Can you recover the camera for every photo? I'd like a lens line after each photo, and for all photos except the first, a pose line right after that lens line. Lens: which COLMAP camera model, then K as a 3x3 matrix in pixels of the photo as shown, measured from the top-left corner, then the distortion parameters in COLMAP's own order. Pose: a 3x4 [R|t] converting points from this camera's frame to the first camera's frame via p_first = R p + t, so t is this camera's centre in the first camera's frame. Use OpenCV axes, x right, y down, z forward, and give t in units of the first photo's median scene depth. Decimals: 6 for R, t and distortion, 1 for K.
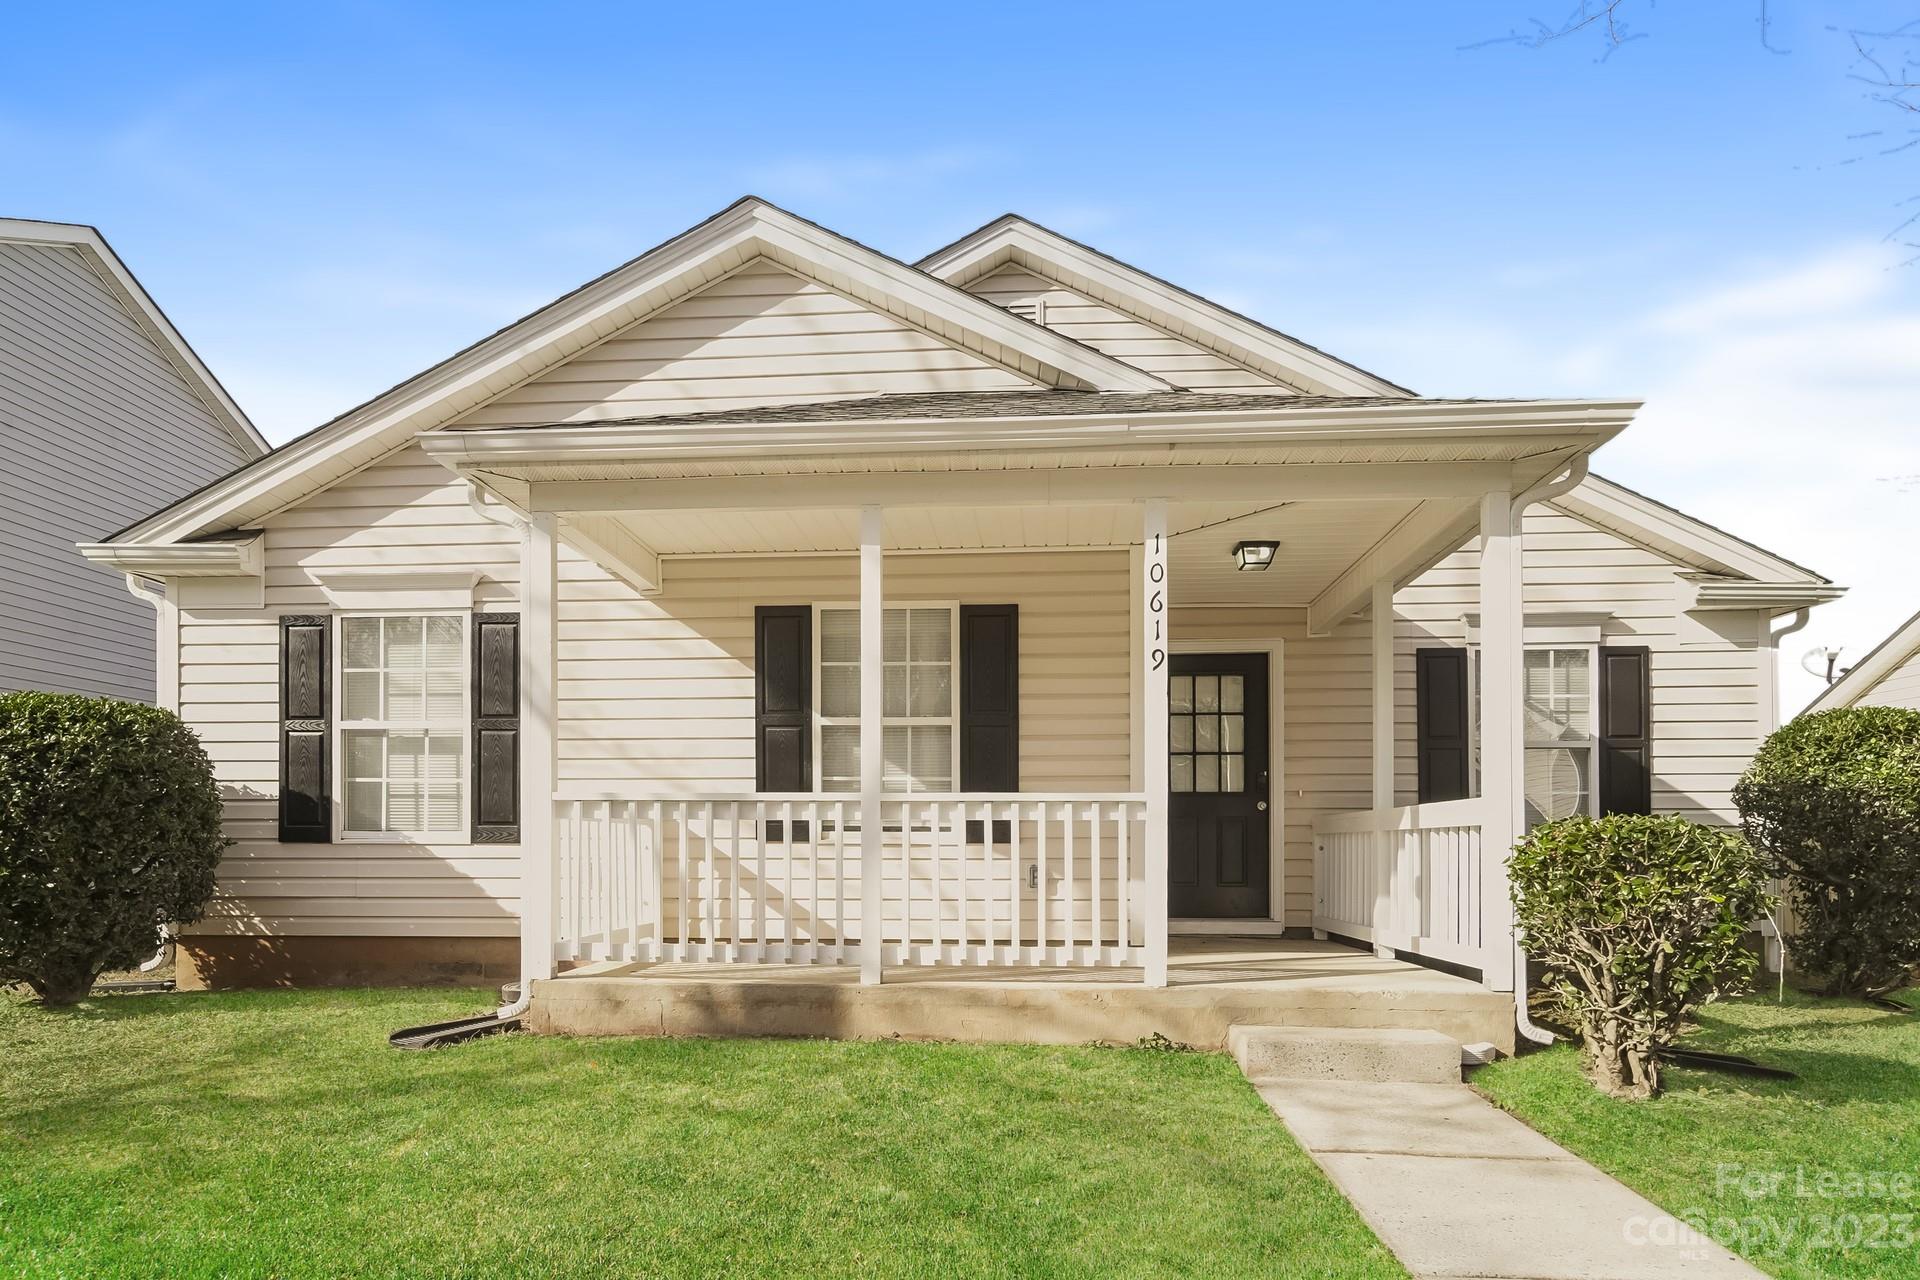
lens RADIAL K [[686.7, 0, 960.1], [0, 686.7, 701.0], [0, 0, 1]] dist [-0.000371, 0.000010]
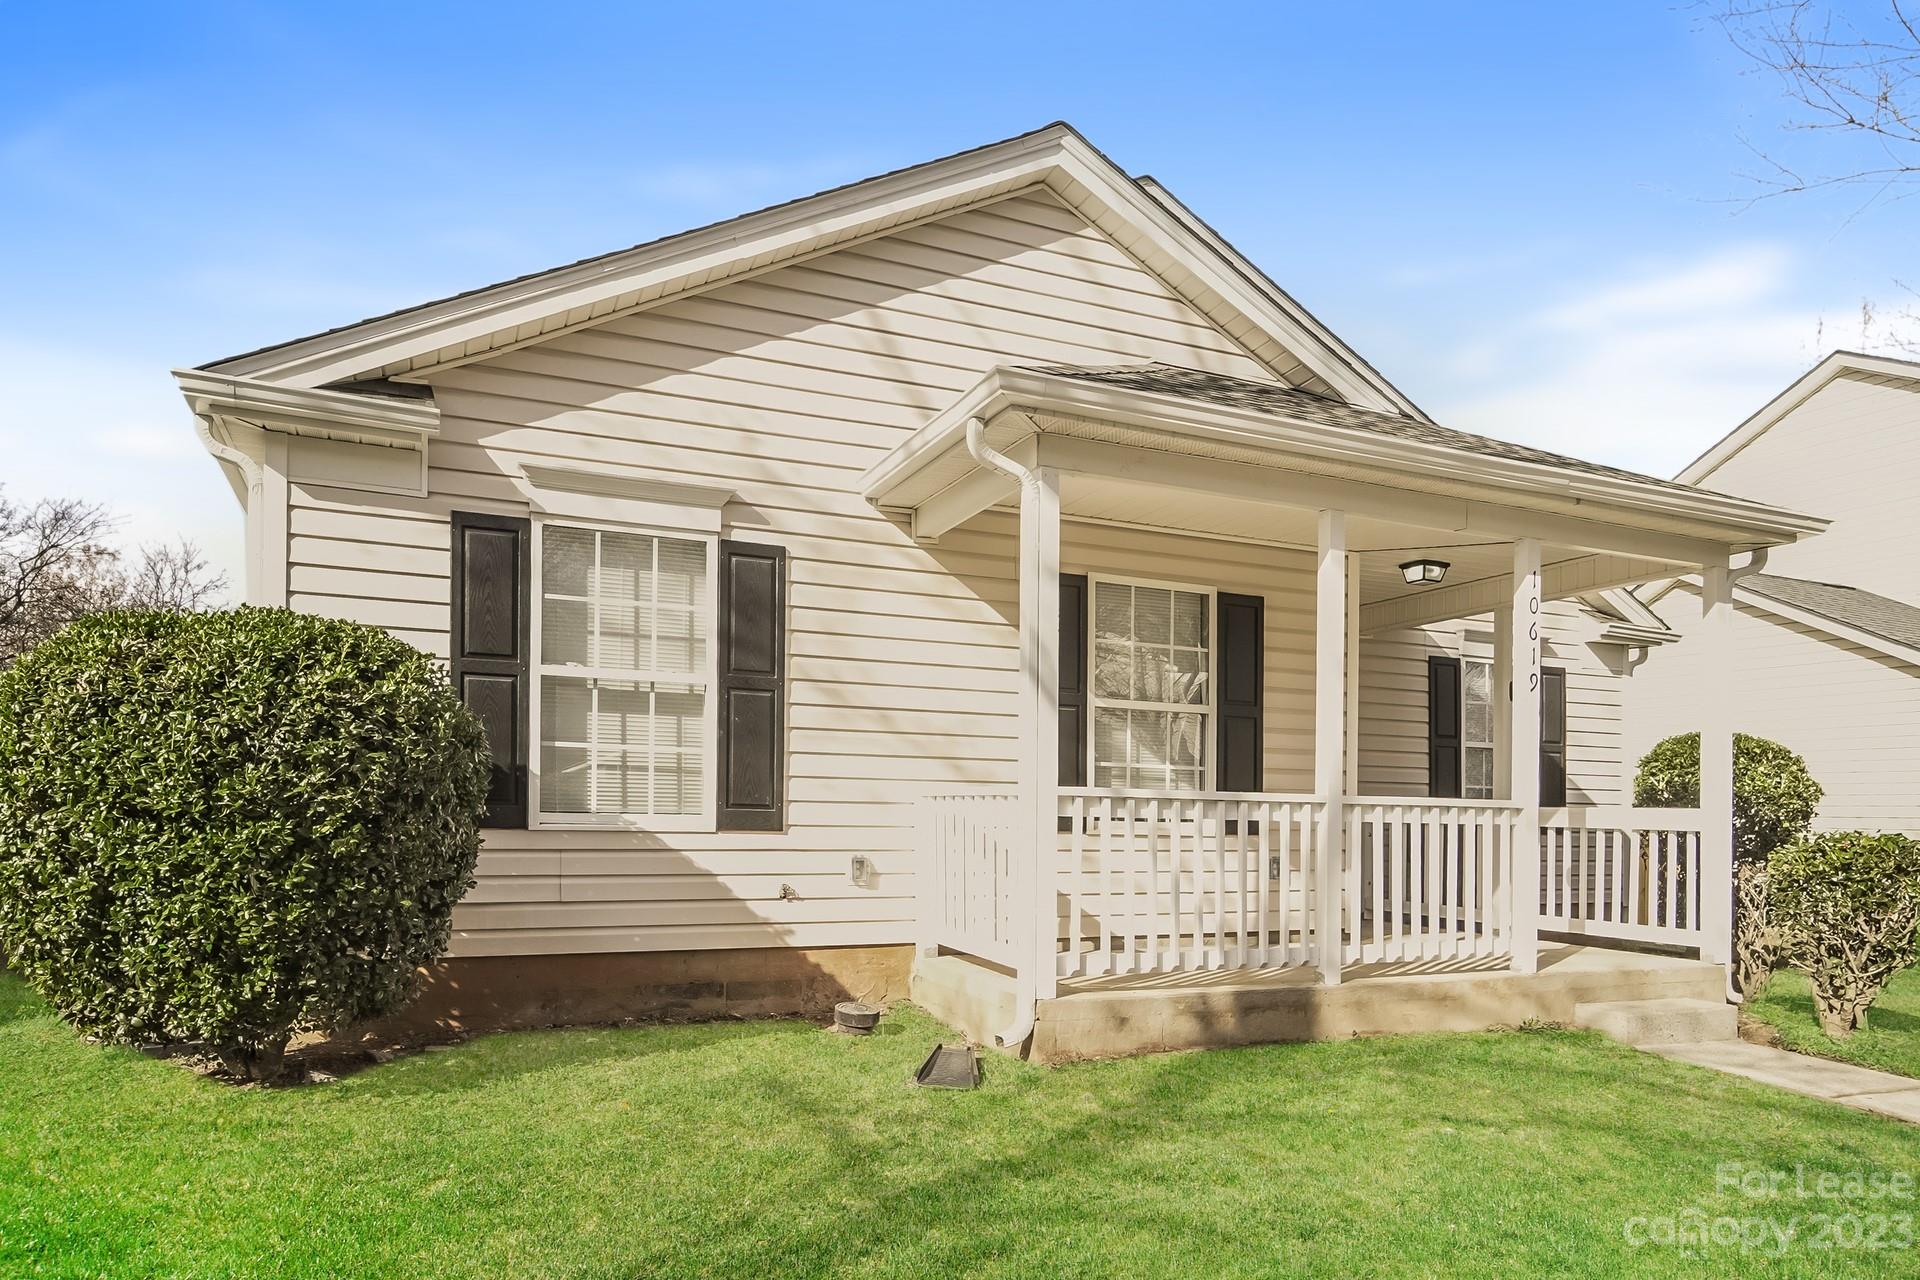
lens RADIAL K [[772.0, 0, 970.2], [0, 772.0, 644.4], [0, 0, 1]] dist [-0.001632, -0.000021]
pose [[0.946258, 0.085313, 0.311957, -0.719370], [-0.084061, 0.996307, -0.017486, -0.016419], [-0.312297, -0.009677, 0.949935, 0.061778]]
